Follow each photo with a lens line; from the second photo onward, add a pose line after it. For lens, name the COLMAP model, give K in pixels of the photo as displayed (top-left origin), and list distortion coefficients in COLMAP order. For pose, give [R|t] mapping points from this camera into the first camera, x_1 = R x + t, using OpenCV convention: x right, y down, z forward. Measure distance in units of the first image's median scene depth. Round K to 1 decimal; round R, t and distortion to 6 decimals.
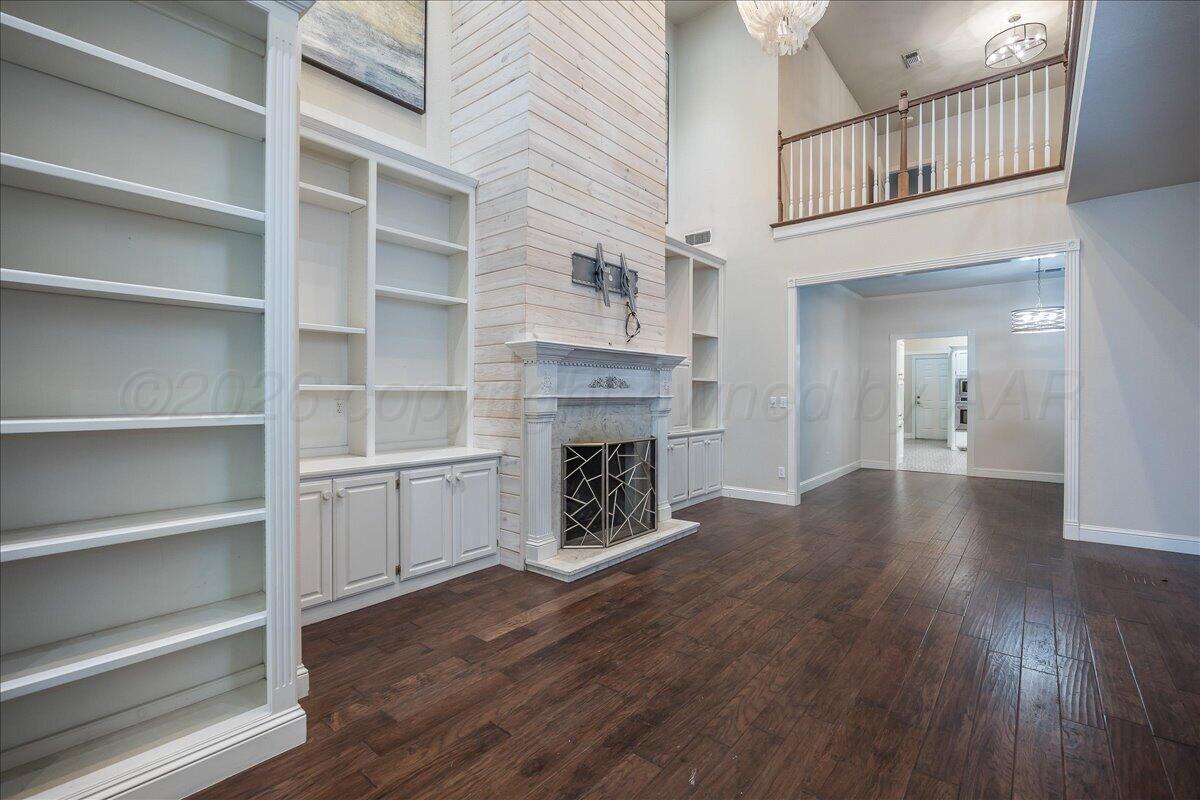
lens RADIAL K [[525.4, 0, 599.4], [0, 525.4, 392.9], [0, 0, 1]] dist [0.005371, 0.000215]
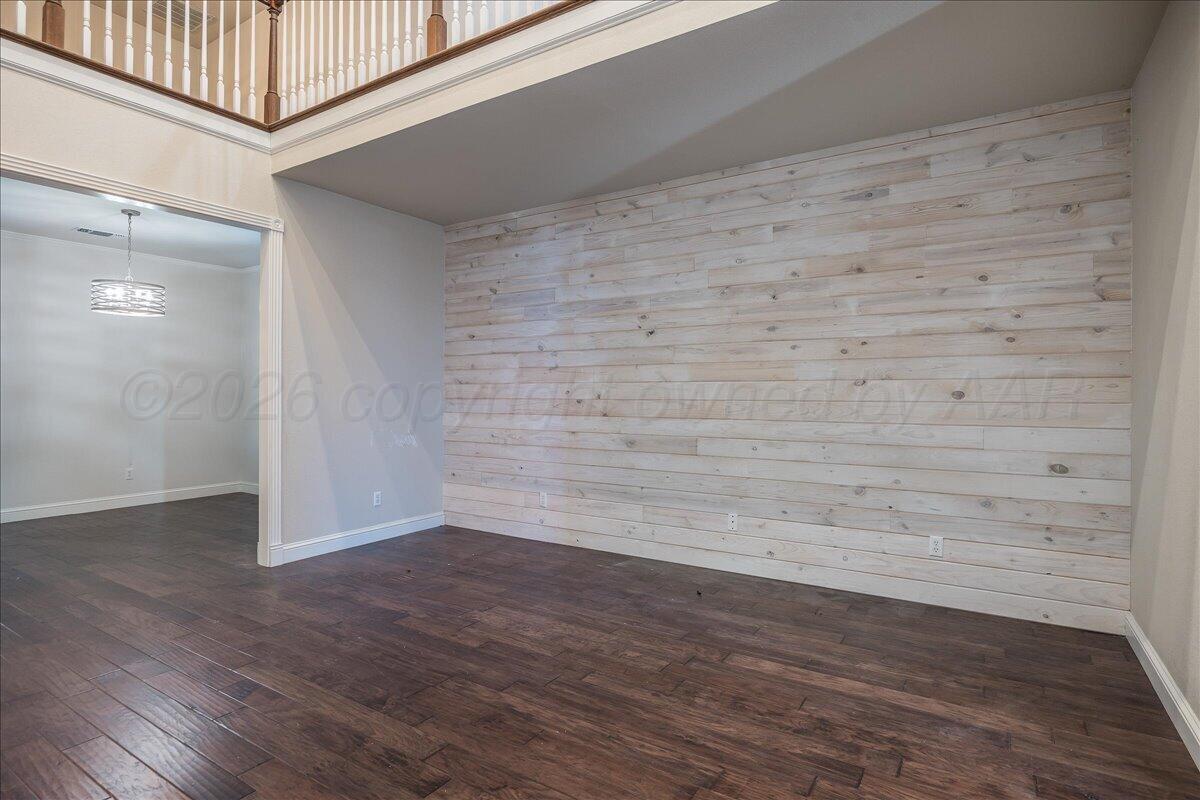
lens RADIAL K [[621.8, 0, 592.6], [0, 621.8, 406.8], [0, 0, 1]] dist [-0.012010, -0.001635]
pose [[-0.127966, -0.026621, 0.991421, -0.189342], [-0.012652, 0.999602, 0.025207, -0.015316], [-0.991698, -0.009318, -0.128251, 0.615431]]
